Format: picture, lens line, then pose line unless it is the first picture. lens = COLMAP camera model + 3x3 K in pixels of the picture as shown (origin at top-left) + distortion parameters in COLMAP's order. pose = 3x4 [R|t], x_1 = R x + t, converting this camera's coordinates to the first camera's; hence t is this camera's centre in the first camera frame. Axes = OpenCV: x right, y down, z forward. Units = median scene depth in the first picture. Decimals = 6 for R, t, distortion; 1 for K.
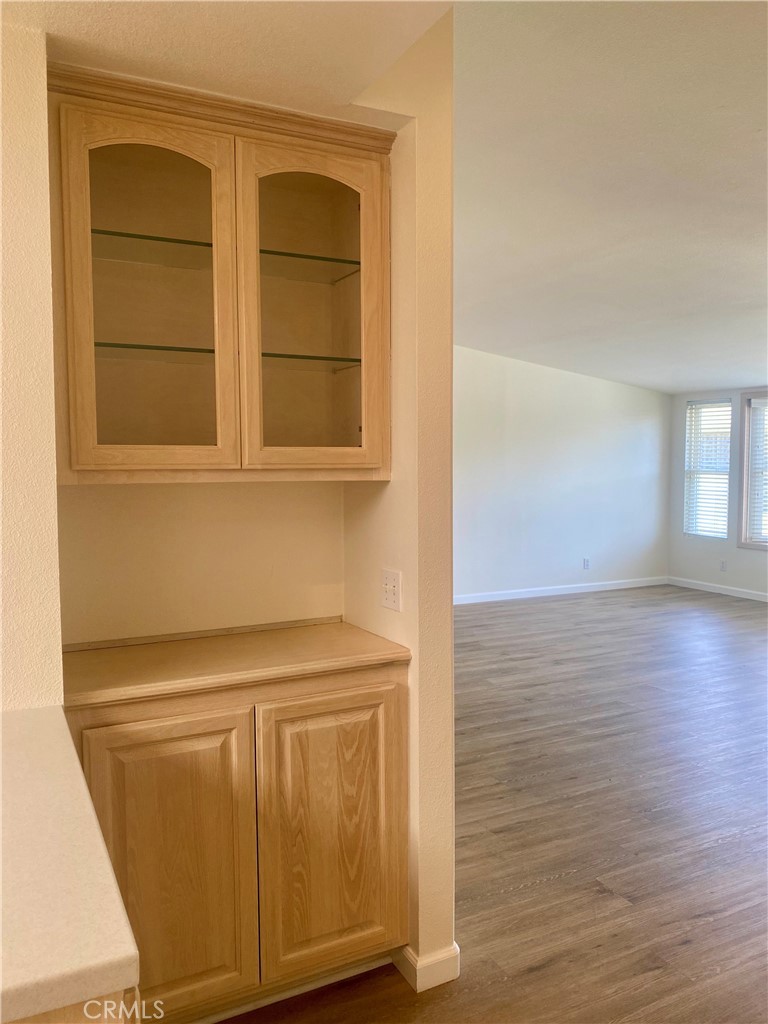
lens RADIAL K [[786.7, 0, 384.0], [0, 786.7, 512.0], [0, 0, 1]] dist [0.008616, 0.003458]
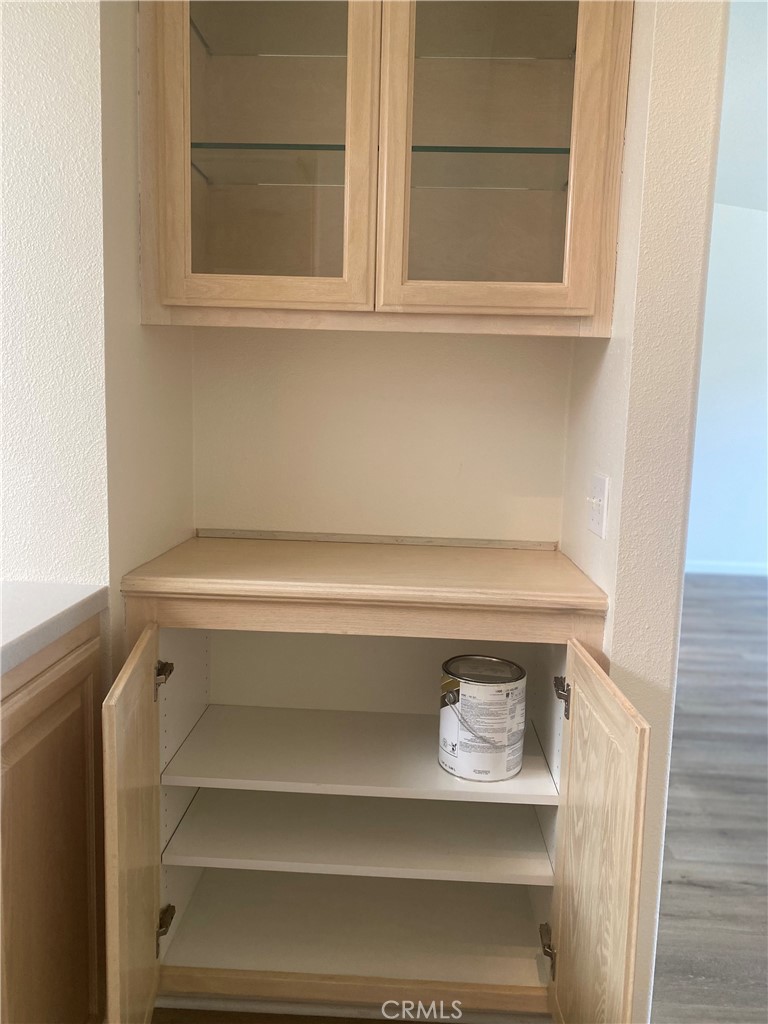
lens RADIAL K [[753.7, 0, 385.4], [0, 753.7, 508.1], [0, 0, 1]] dist [0.048960, -0.066211]
pose [[0.864334, 0.097154, -0.493445, 0.188137], [-0.067242, 0.994679, 0.078058, 0.070473], [0.498403, -0.034288, 0.866267, 0.392607]]
